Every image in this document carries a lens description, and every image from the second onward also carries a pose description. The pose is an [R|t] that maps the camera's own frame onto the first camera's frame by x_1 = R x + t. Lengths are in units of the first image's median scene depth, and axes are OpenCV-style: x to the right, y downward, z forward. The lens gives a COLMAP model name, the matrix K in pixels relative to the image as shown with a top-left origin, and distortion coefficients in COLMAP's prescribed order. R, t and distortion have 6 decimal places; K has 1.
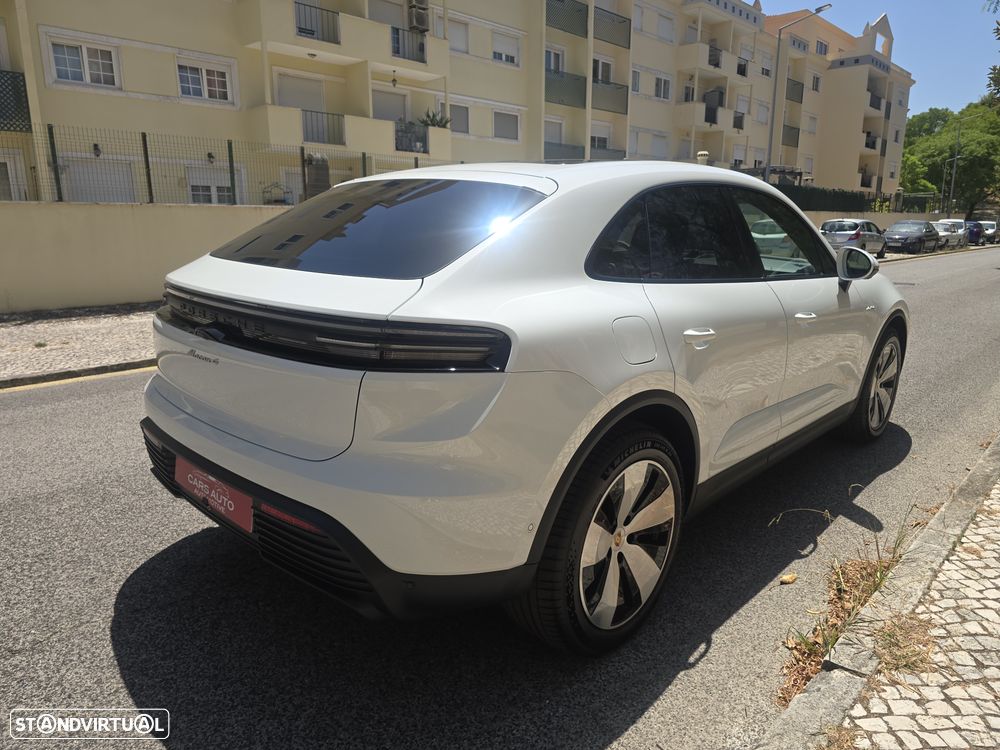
lens RADIAL K [[672.3, 0, 500.0], [0, 672.3, 375.0], [0, 0, 1]] dist [0.049169, -0.048096]
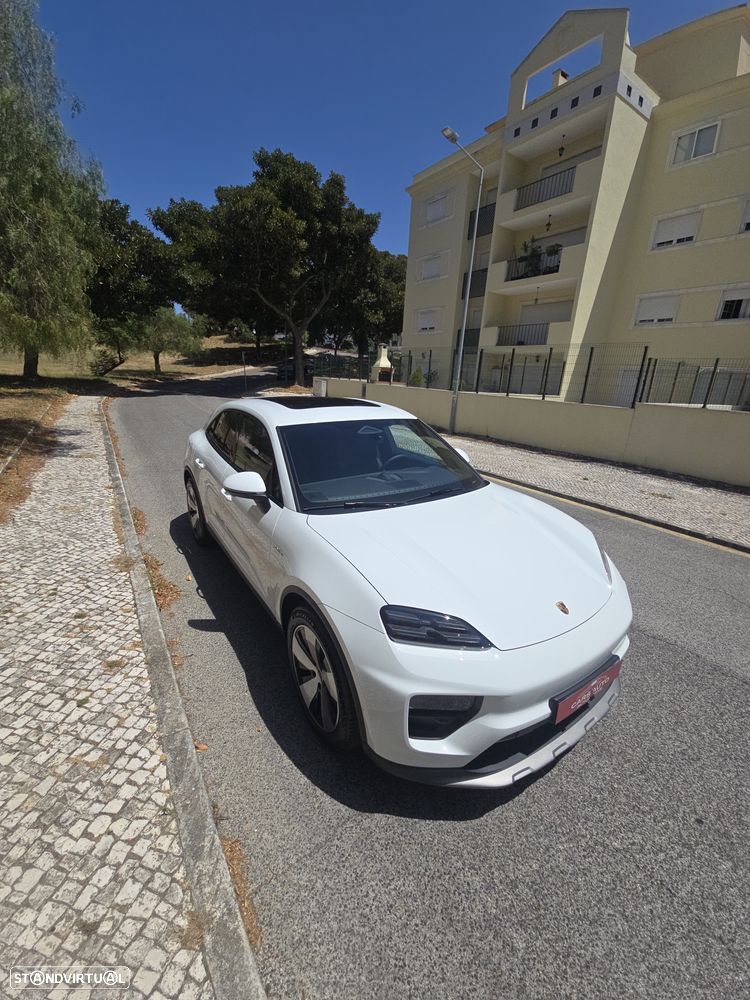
lens RADIAL K [[405.2, 0, 378.5], [0, 405.2, 499.7], [0, 0, 1]] dist [0.003335, 0.000045]
pose [[-0.214445, 0.273426, -0.937684, 0.081245], [-0.275017, 0.904274, 0.326579, -0.030833], [0.937219, 0.327912, -0.118721, 0.090543]]
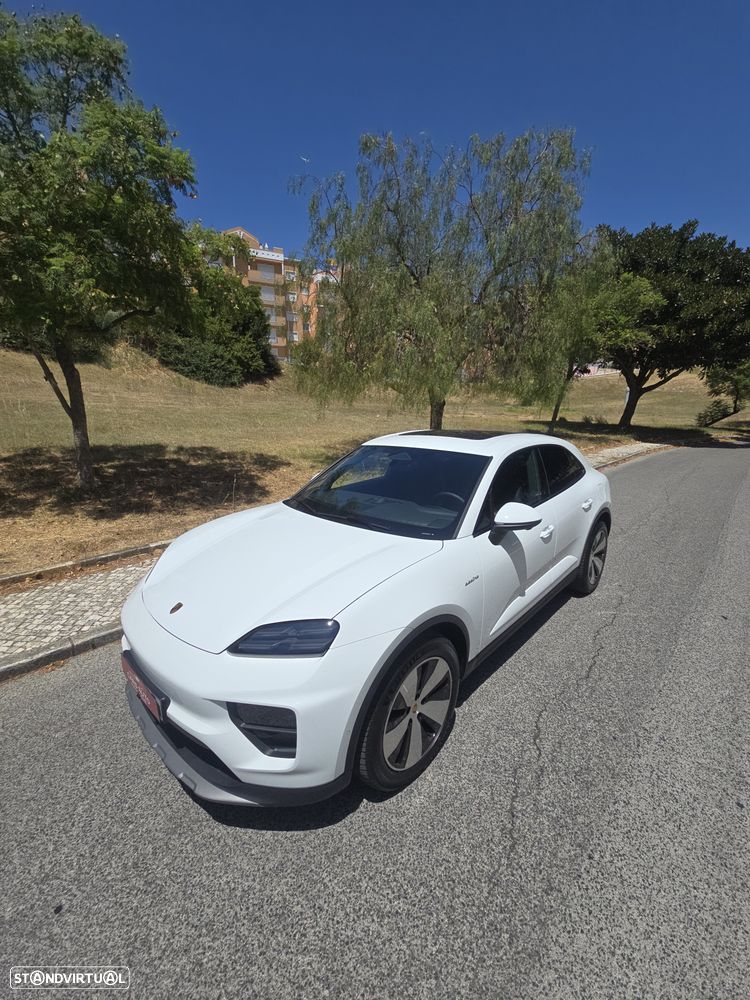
lens RADIAL K [[407.8, 0, 375.9], [0, 407.8, 499.0], [0, 0, 1]] dist [-0.000586, -0.000590]
pose [[-0.999788, -0.019508, -0.006648, 0.025344], [-0.020432, 0.896074, 0.443435, -0.041626], [-0.002694, 0.443477, -0.896282, 0.136459]]
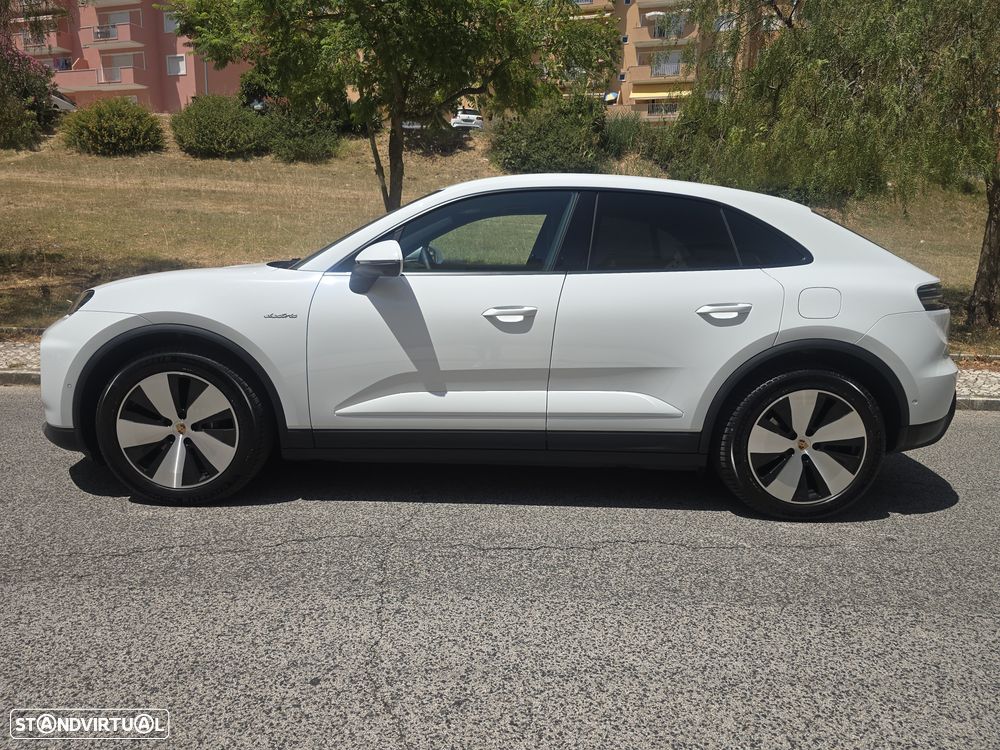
lens RADIAL K [[672.3, 0, 500.0], [0, 672.3, 375.0], [0, 0, 1]] dist [0.049169, -0.048096]
pose [[-0.684100, -0.172551, 0.708684, -0.042934], [0.130454, 0.927003, 0.351635, -0.027817], [-0.717627, 0.333004, -0.611653, 0.124881]]
